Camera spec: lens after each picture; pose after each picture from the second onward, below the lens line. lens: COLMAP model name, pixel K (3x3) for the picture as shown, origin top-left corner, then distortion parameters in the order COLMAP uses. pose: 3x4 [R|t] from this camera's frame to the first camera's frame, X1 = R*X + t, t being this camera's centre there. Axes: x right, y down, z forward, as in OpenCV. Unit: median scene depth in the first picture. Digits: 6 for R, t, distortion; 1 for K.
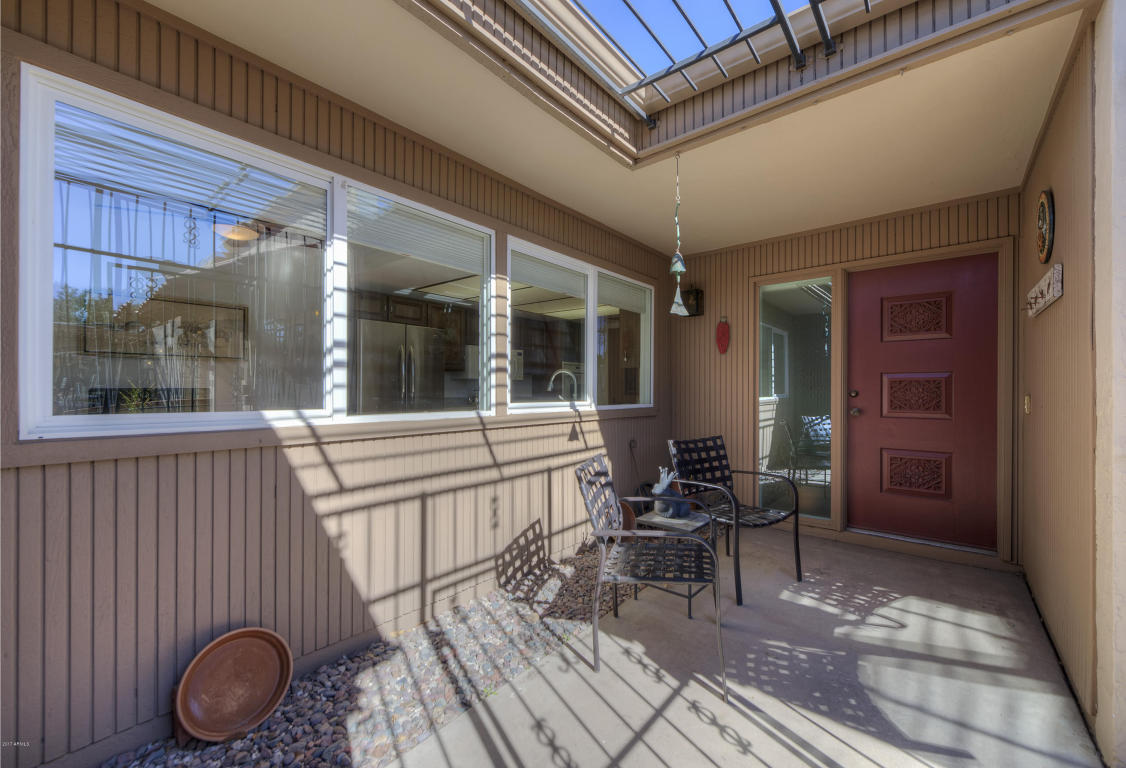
lens RADIAL K [[458.1, 0, 563.0], [0, 458.1, 384.0], [0, 0, 1]] dist [0.007321, 0.000090]
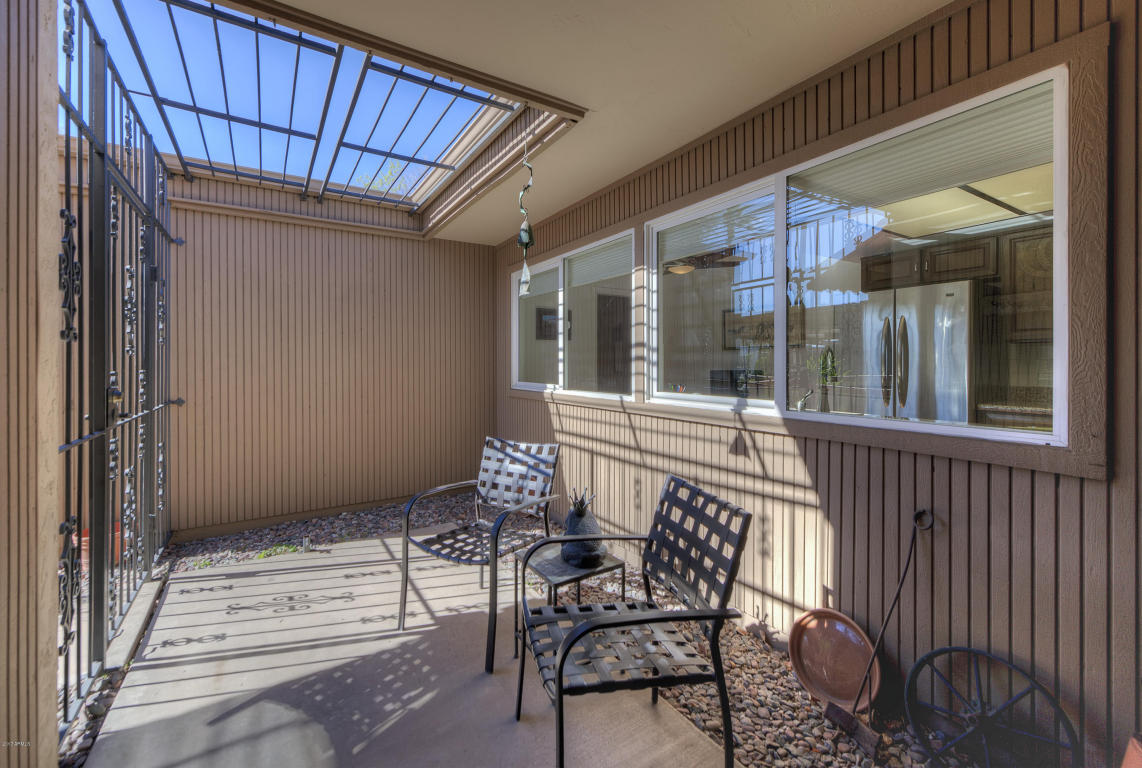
lens RADIAL K [[473.7, 0, 573.4], [0, 473.7, 359.6], [0, 0, 1]] dist [0.001119, -0.000215]
pose [[-0.301229, -0.010167, -0.953498, 0.938542], [0.011530, 0.999831, -0.014304, -0.014622], [0.953482, -0.015302, -0.301061, 1.196268]]
